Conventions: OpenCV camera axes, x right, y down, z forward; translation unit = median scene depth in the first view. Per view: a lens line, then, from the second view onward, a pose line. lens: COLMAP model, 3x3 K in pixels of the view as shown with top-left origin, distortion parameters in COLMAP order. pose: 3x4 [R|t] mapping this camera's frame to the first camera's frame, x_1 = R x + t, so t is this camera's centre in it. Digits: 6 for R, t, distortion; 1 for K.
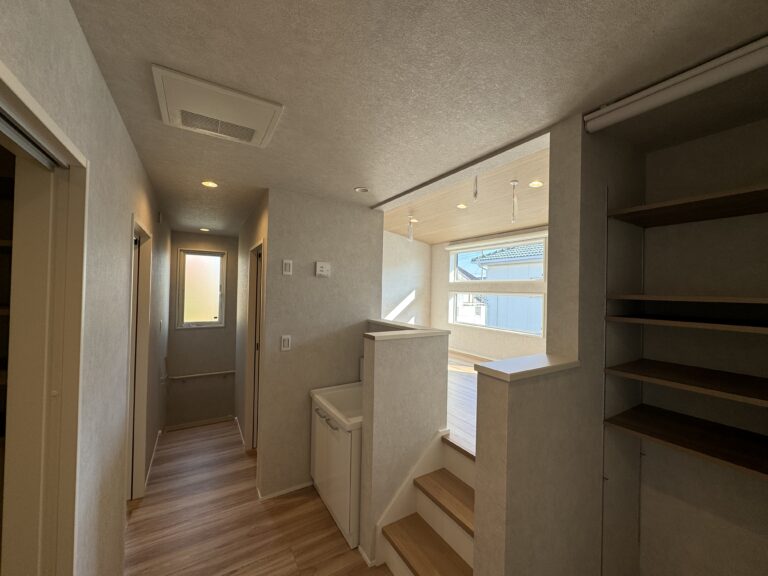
lens RADIAL K [[307.3, 0, 386.1], [0, 307.3, 288.3], [0, 0, 1]] dist [-0.001079, 0.000040]
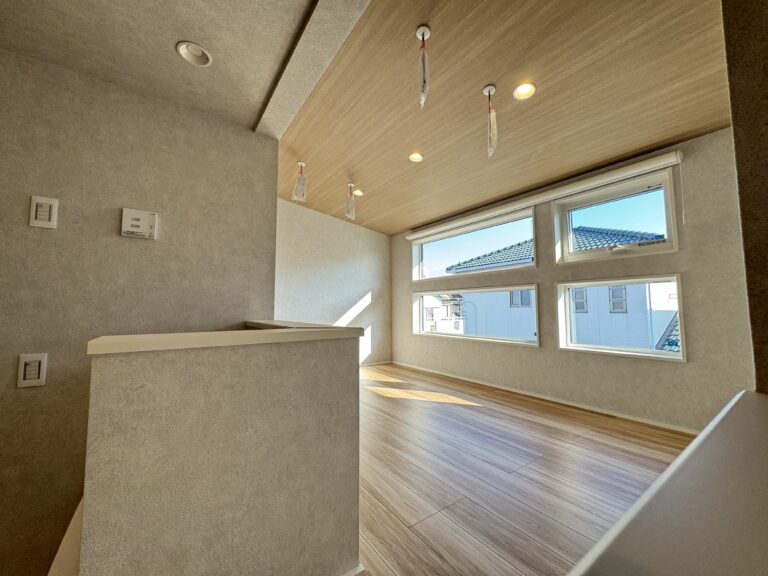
lens RADIAL K [[307.3, 0, 382.6], [0, 307.3, 287.3], [0, 0, 1]] dist [-0.001079, 0.000040]
pose [[0.998206, -0.023352, 0.055128, 0.087398], [0.026759, 0.997724, -0.061889, 0.044514], [-0.053557, 0.063253, 0.996559, 0.231831]]
